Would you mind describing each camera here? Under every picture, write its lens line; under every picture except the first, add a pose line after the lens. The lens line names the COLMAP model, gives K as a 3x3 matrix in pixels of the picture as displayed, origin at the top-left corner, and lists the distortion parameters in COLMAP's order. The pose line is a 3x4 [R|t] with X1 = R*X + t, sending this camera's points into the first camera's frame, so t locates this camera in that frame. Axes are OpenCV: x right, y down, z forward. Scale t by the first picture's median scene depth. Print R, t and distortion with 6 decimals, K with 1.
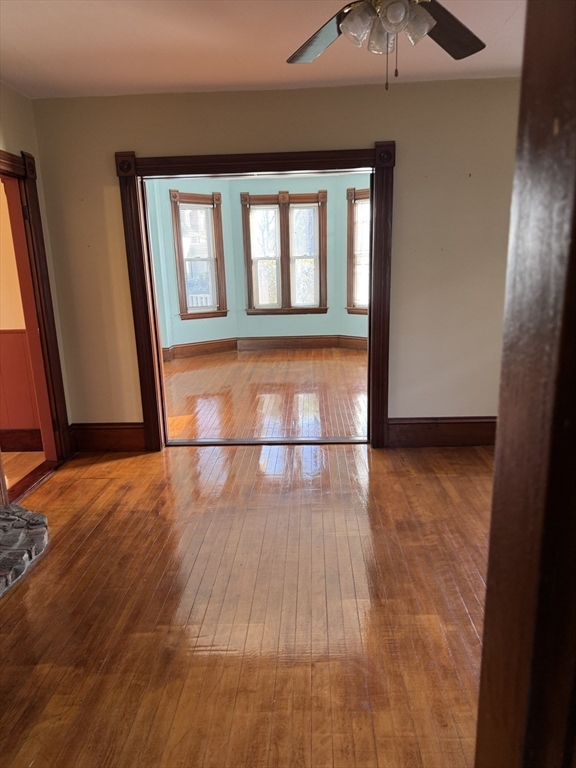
lens RADIAL K [[539.9, 0, 289.4], [0, 539.9, 395.6], [0, 0, 1]] dist [0.067036, -0.081046]
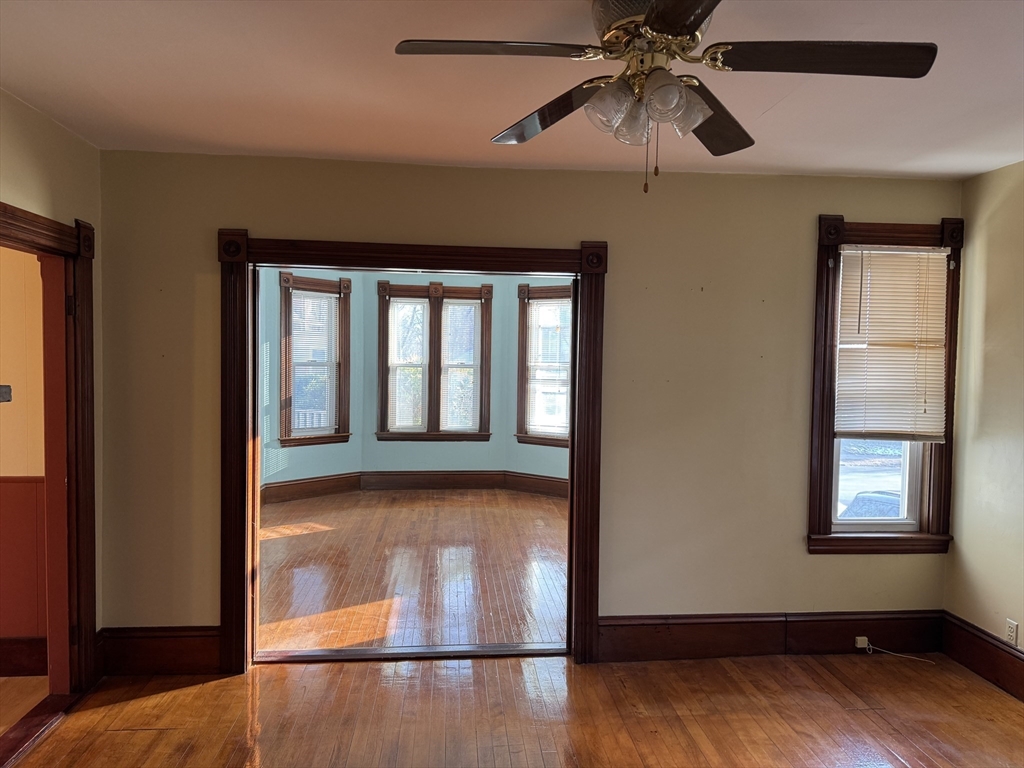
lens RADIAL K [[719.9, 0, 515.5], [0, 719.9, 388.5], [0, 0, 1]] dist [0.067036, -0.081046]
pose [[0.990761, 0.037583, 0.130305, -0.035580], [-0.010660, 0.979442, -0.201442, -0.038761], [-0.135197, 0.198192, 0.970794, 0.052013]]
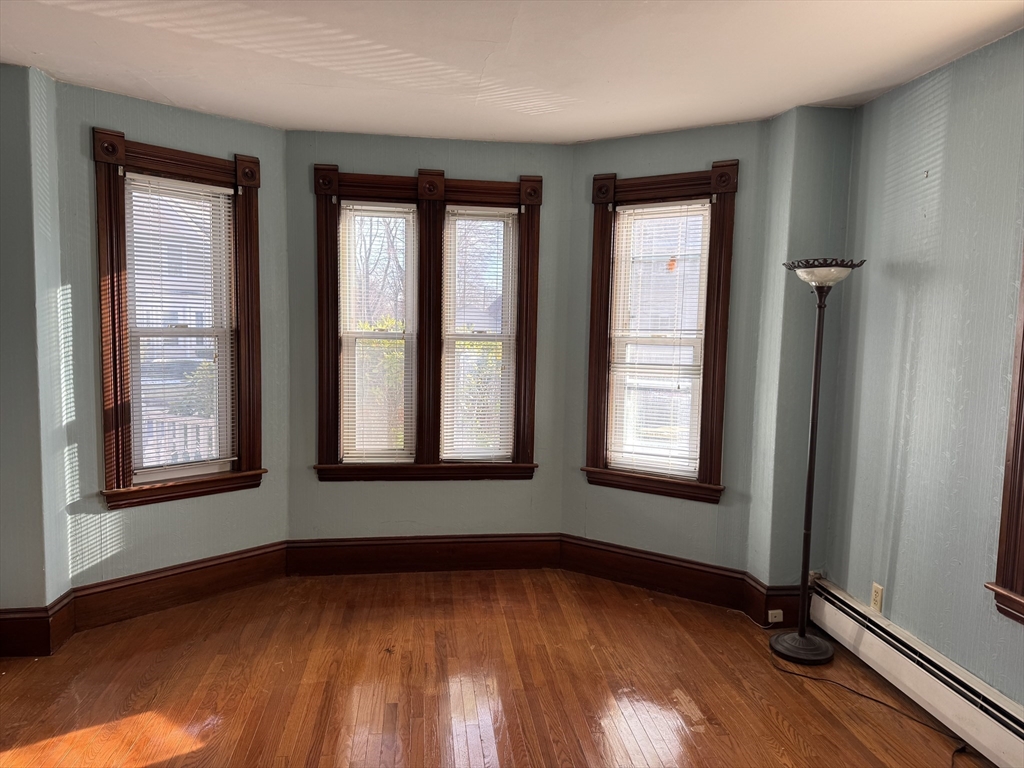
lens RADIAL K [[719.9, 0, 514.1], [0, 719.9, 385.8], [0, 0, 1]] dist [0.067036, -0.081046]
pose [[0.985233, 0.031870, 0.168225, -0.046638], [-0.004471, 0.986977, -0.160799, -0.196217], [-0.171159, 0.157672, 0.972545, 0.707863]]
